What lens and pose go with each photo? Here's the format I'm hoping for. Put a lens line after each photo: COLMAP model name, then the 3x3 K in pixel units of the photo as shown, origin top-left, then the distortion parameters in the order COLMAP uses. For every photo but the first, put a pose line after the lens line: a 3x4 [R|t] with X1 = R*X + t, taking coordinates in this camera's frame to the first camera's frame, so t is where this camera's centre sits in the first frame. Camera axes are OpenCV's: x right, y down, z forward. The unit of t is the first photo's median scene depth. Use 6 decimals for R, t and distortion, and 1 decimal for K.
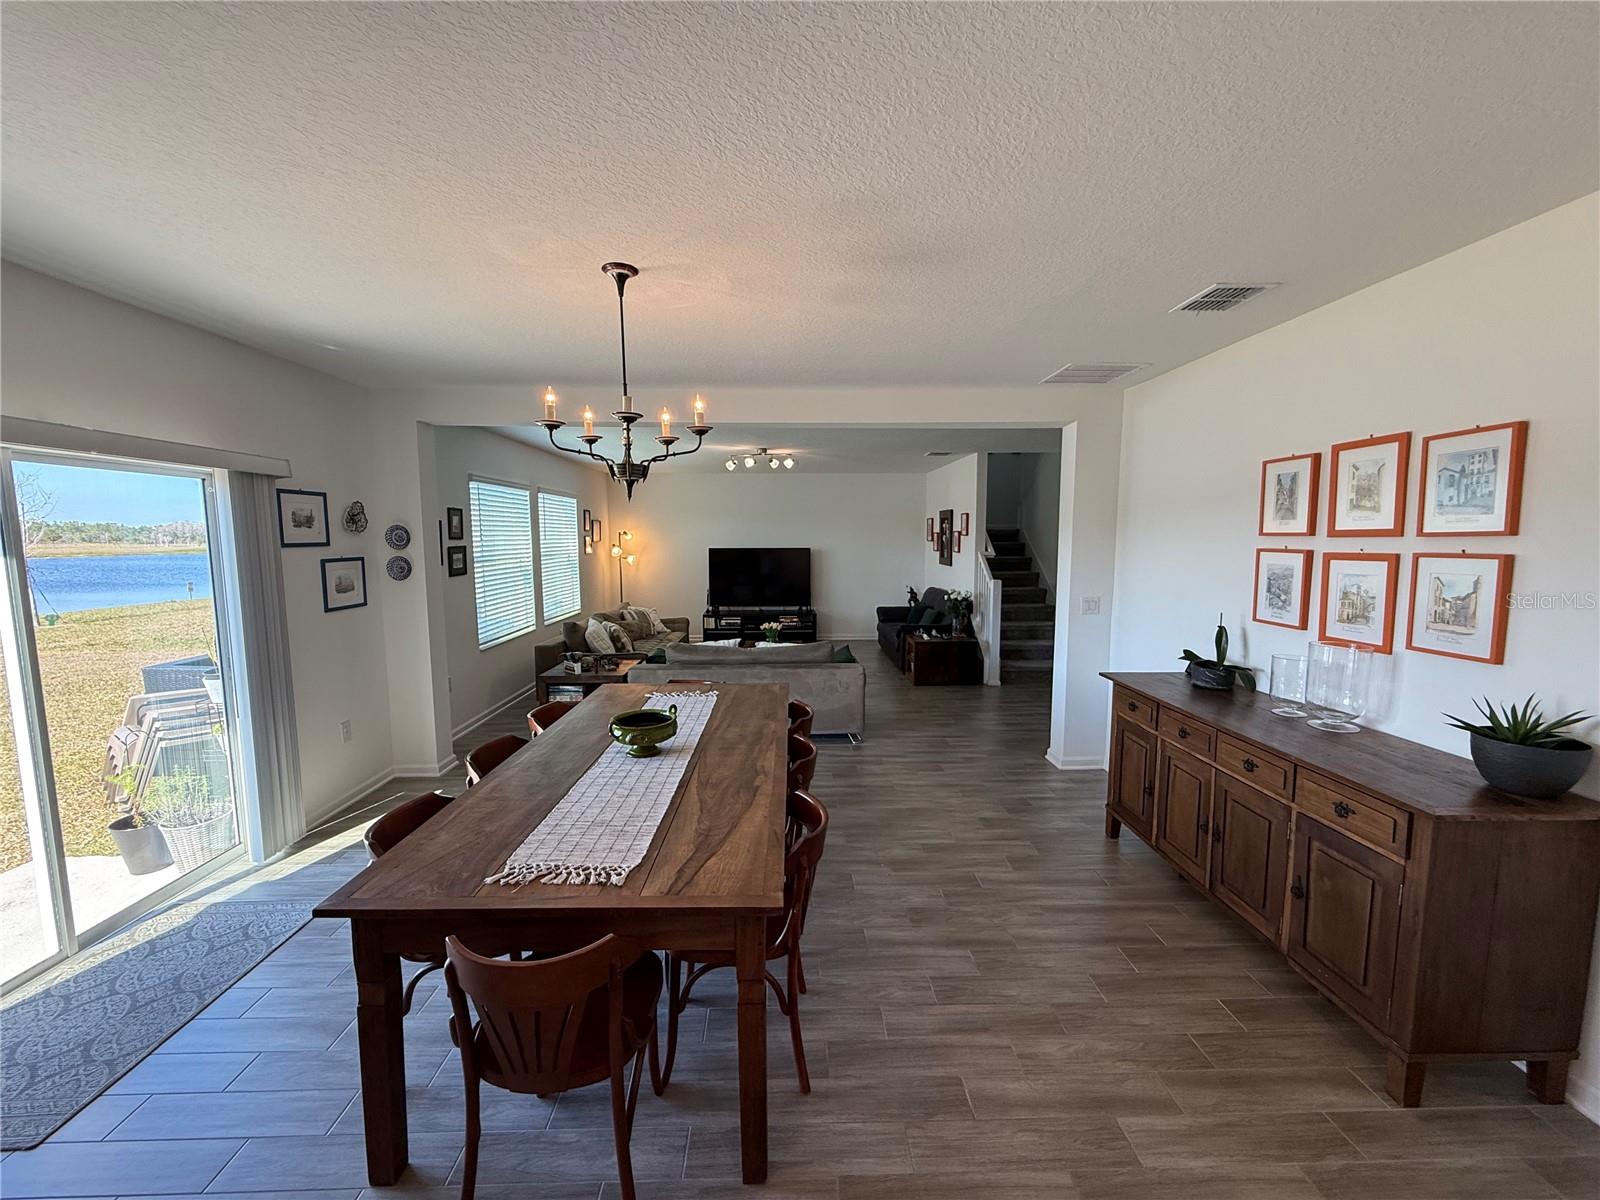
lens RADIAL K [[637.4, 0, 796.0], [0, 637.4, 601.4], [0, 0, 1]] dist [-0.000682, 0.000344]
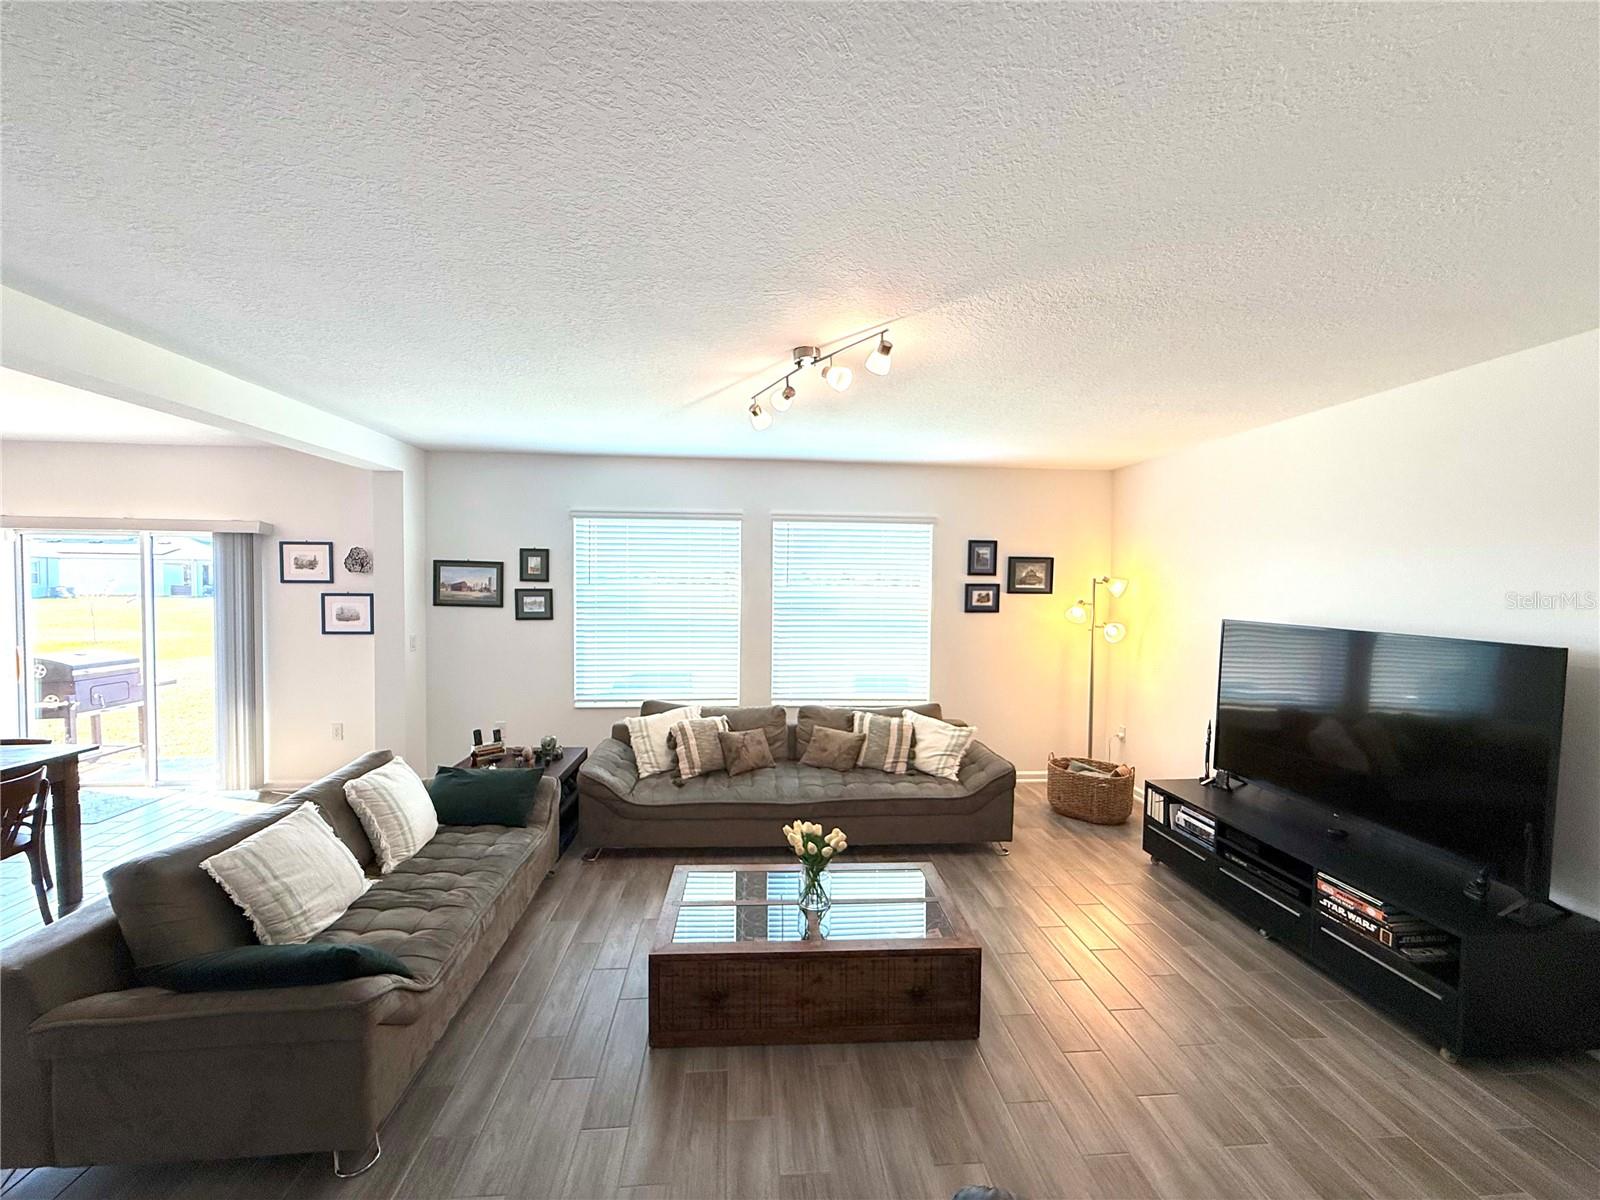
lens RADIAL K [[637.4, 0, 796.0], [0, 637.4, 601.4], [0, 0, 1]] dist [-0.000682, 0.000344]
pose [[0.058304, 0.038529, -0.997555, 0.302506], [-0.114163, 0.992957, 0.031679, -0.099367], [0.991750, 0.112037, 0.062292, 0.929221]]
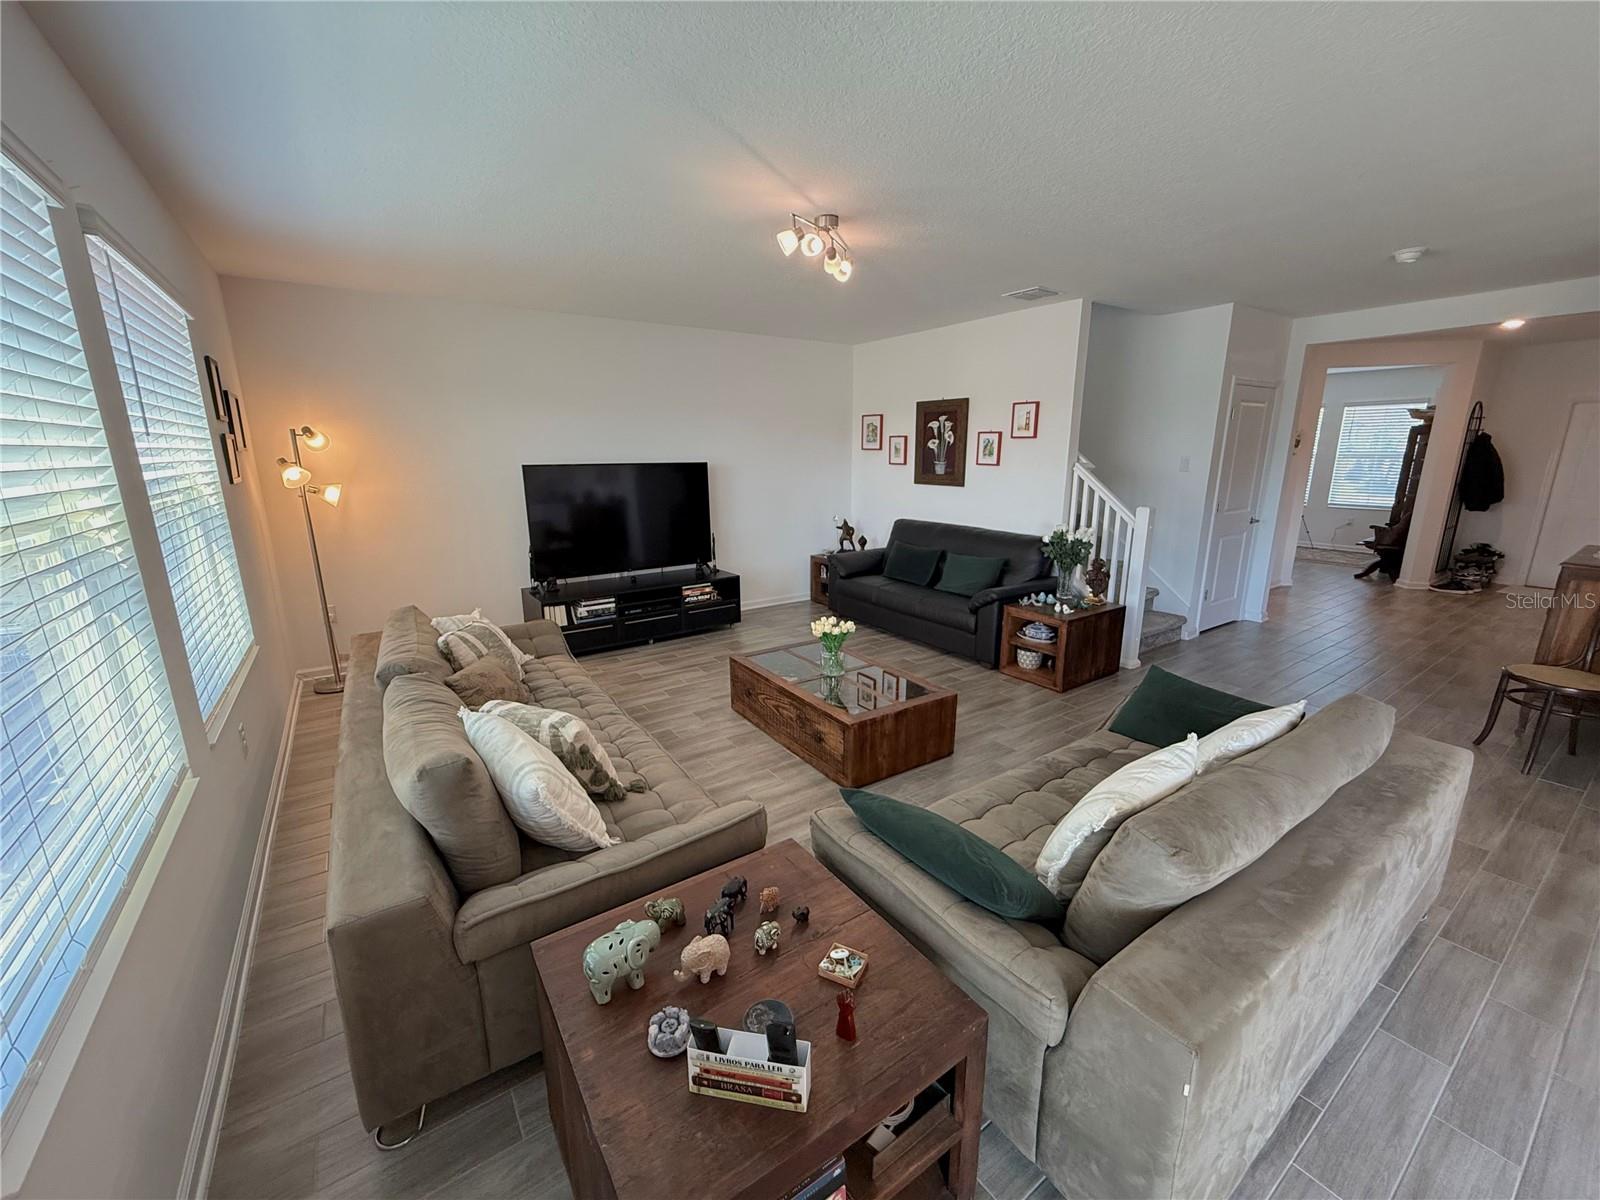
lens RADIAL K [[637.4, 0, 796.0], [0, 637.4, 601.4], [0, 0, 1]] dist [-0.000682, 0.000344]
pose [[0.837353, -0.124843, 0.532216, -0.304823], [0.055814, 0.988010, 0.143947, -0.049509], [-0.543805, -0.090830, 0.834281, 0.602384]]
